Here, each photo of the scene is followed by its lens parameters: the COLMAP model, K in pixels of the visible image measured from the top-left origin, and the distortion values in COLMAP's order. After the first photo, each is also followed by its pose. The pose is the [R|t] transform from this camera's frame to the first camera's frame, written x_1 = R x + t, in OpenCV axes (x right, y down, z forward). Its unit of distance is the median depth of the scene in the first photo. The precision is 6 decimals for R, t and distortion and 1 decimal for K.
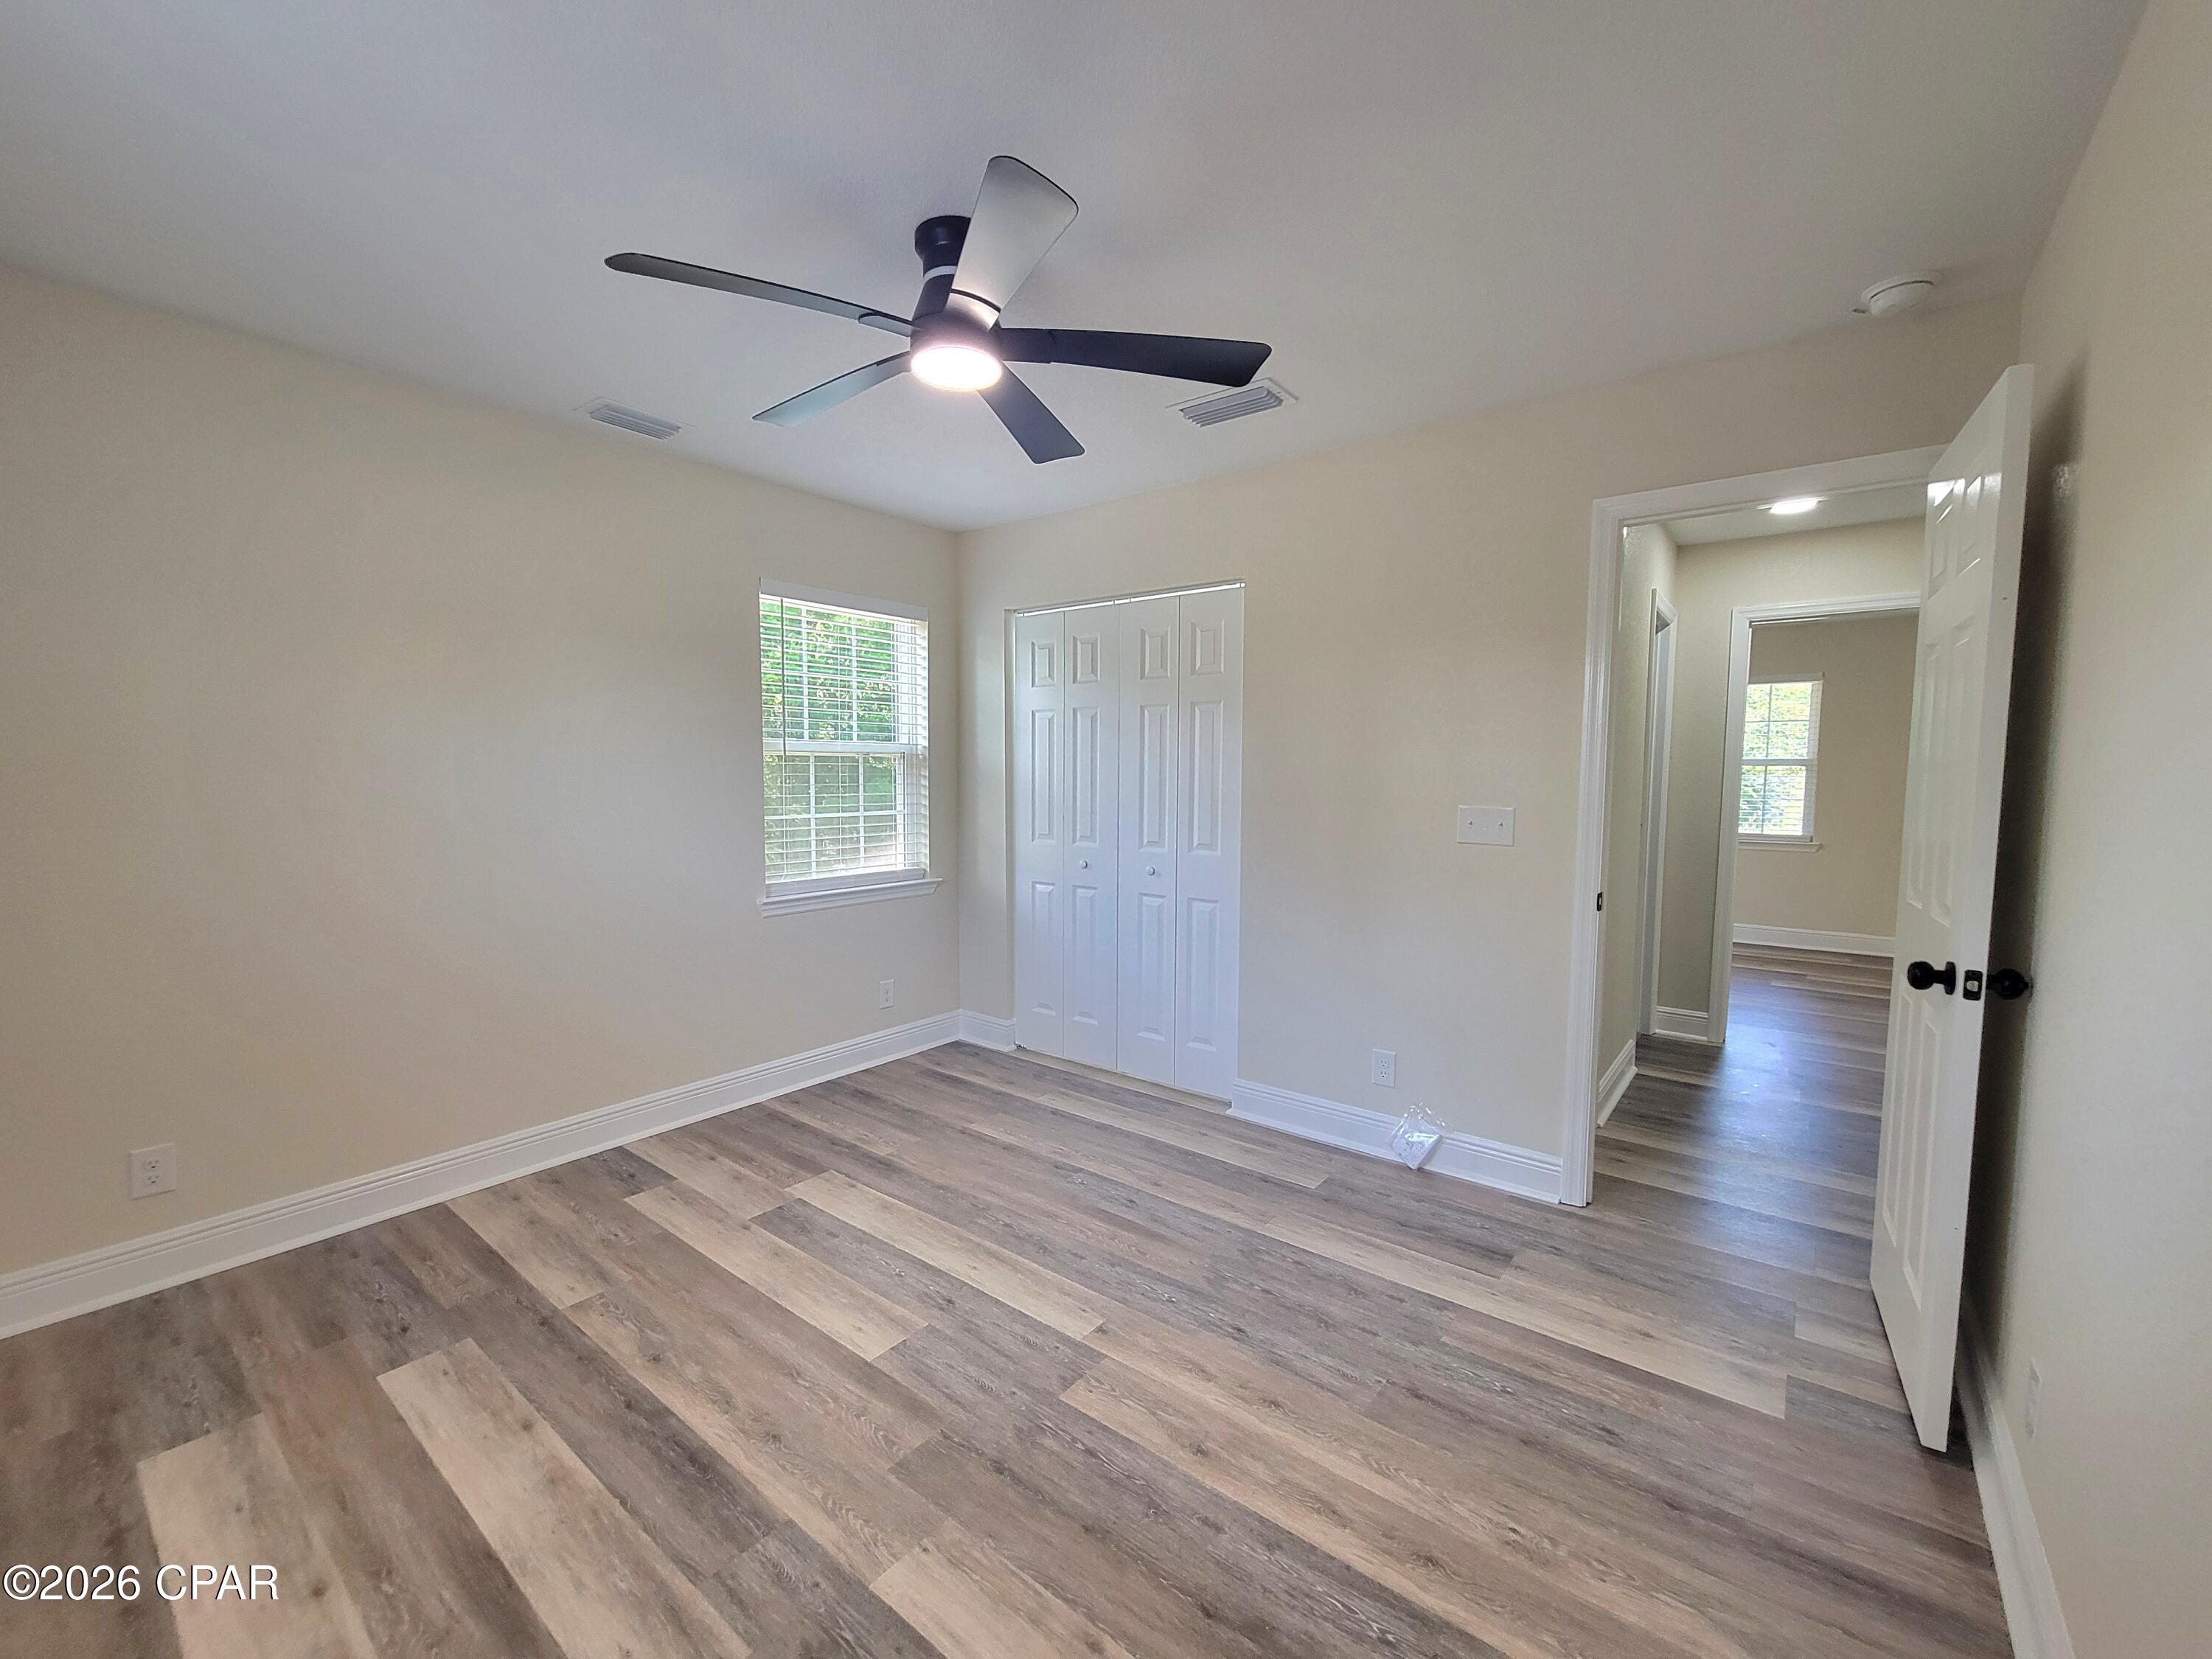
lens RADIAL K [[904.8, 0, 1106.0], [0, 904.8, 829.5], [0, 0, 1]] dist [-0.001239, -0.000263]
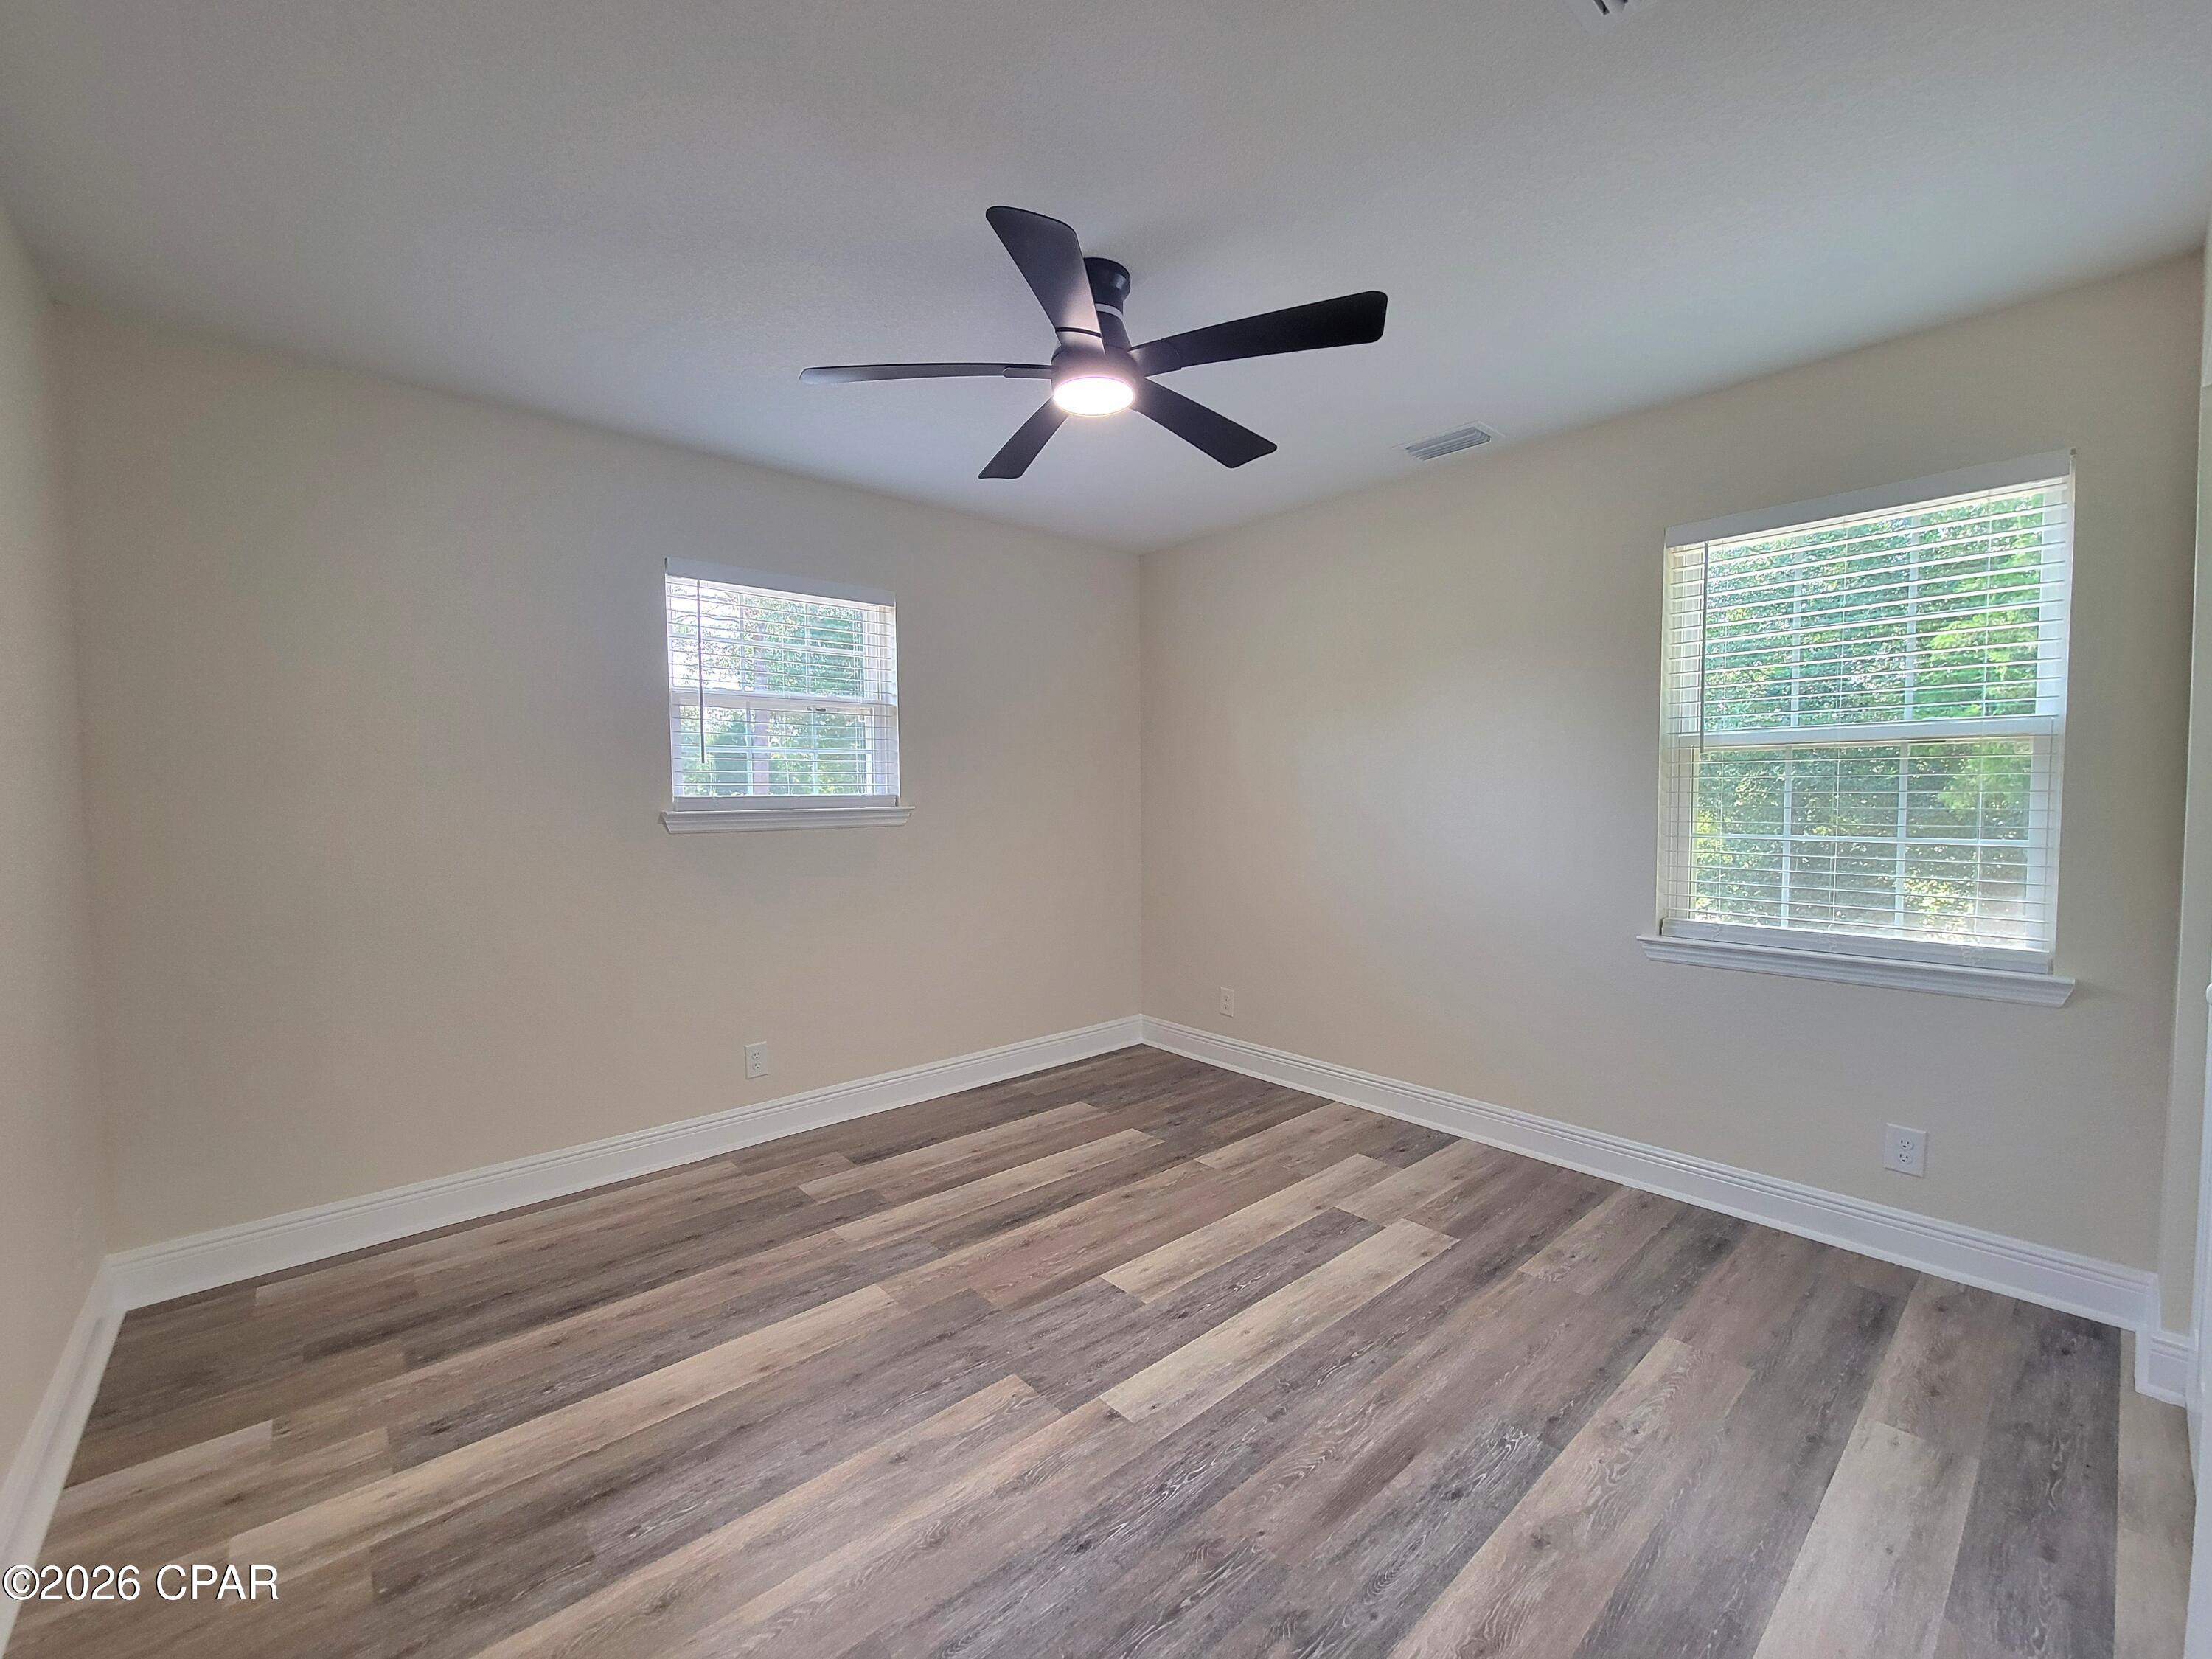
lens RADIAL K [[910.6, 0, 1136.3], [0, 910.6, 835.5], [0, 0, 1]] dist [0.001225, 0.000345]
pose [[-0.160335, 0.043303, -0.986112, 0.807771], [-0.061974, 0.996624, 0.053841, -0.058566], [0.985115, 0.069746, -0.157110, 1.073581]]
